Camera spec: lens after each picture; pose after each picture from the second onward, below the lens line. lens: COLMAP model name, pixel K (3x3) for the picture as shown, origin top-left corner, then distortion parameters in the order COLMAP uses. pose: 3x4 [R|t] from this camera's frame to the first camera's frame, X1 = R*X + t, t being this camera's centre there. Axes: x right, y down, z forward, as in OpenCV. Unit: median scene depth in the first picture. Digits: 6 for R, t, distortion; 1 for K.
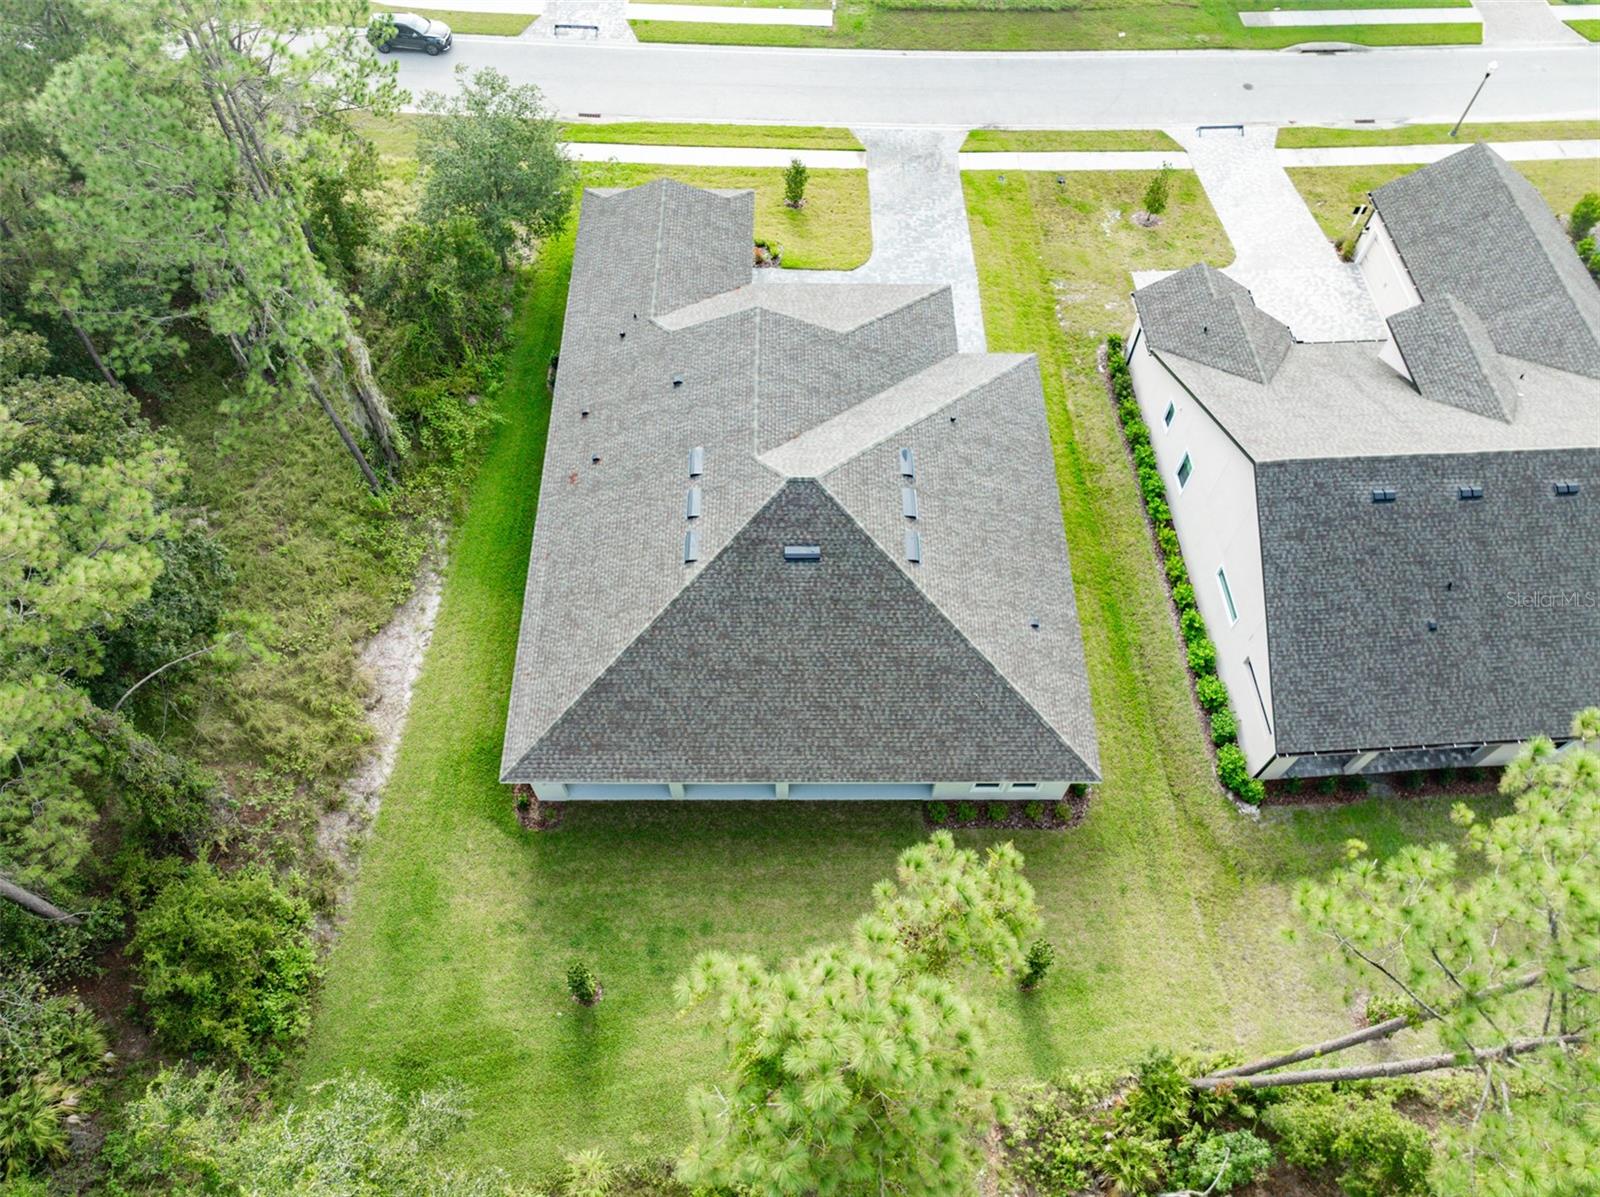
lens RADIAL K [[1130.6, 0, 800.0], [0, 1130.6, 598.5], [0, 0, 1]] dist [0.002951, -0.001172]
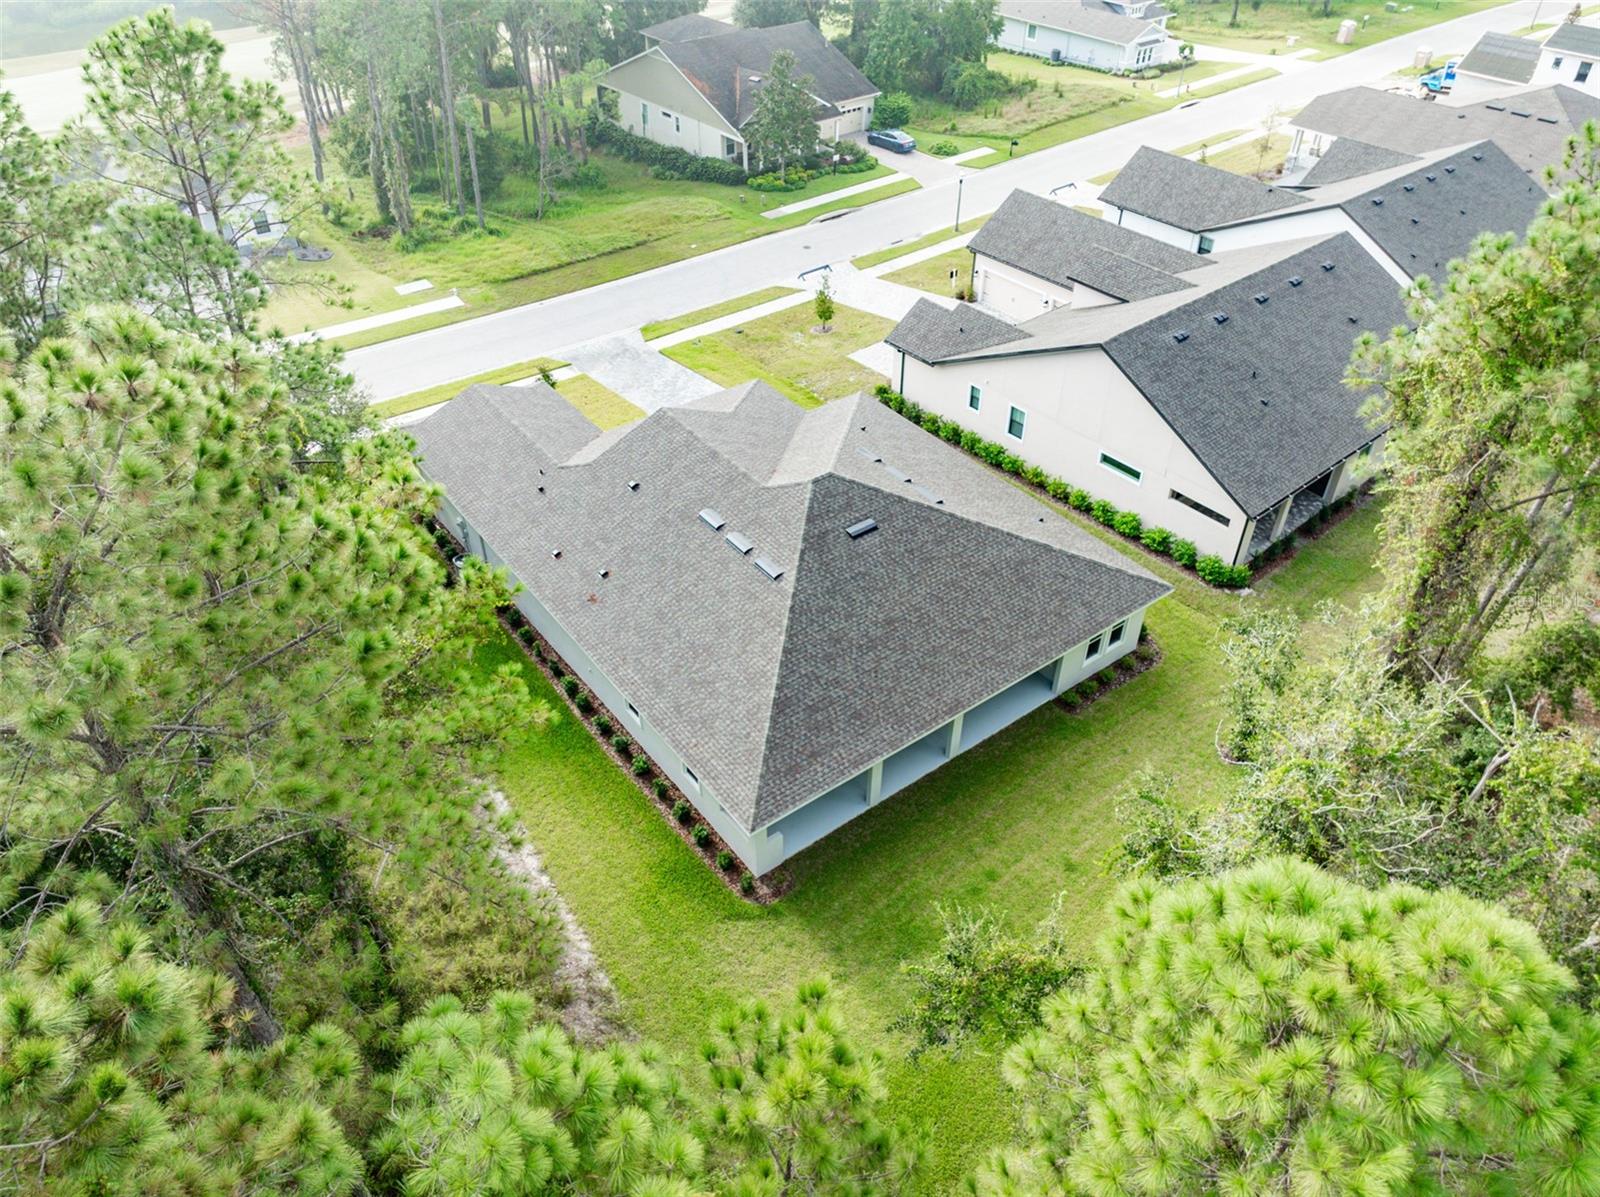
lens RADIAL K [[1145.1, 0, 800.0], [0, 1145.1, 598.5], [0, 0, 1]] dist [-0.000553, 0.000205]
pose [[0.801405, -0.382048, 0.460206, -0.560732], [0.513332, 0.834231, -0.201367, 0.200885], [-0.306986, 0.397616, 0.864674, 0.102073]]
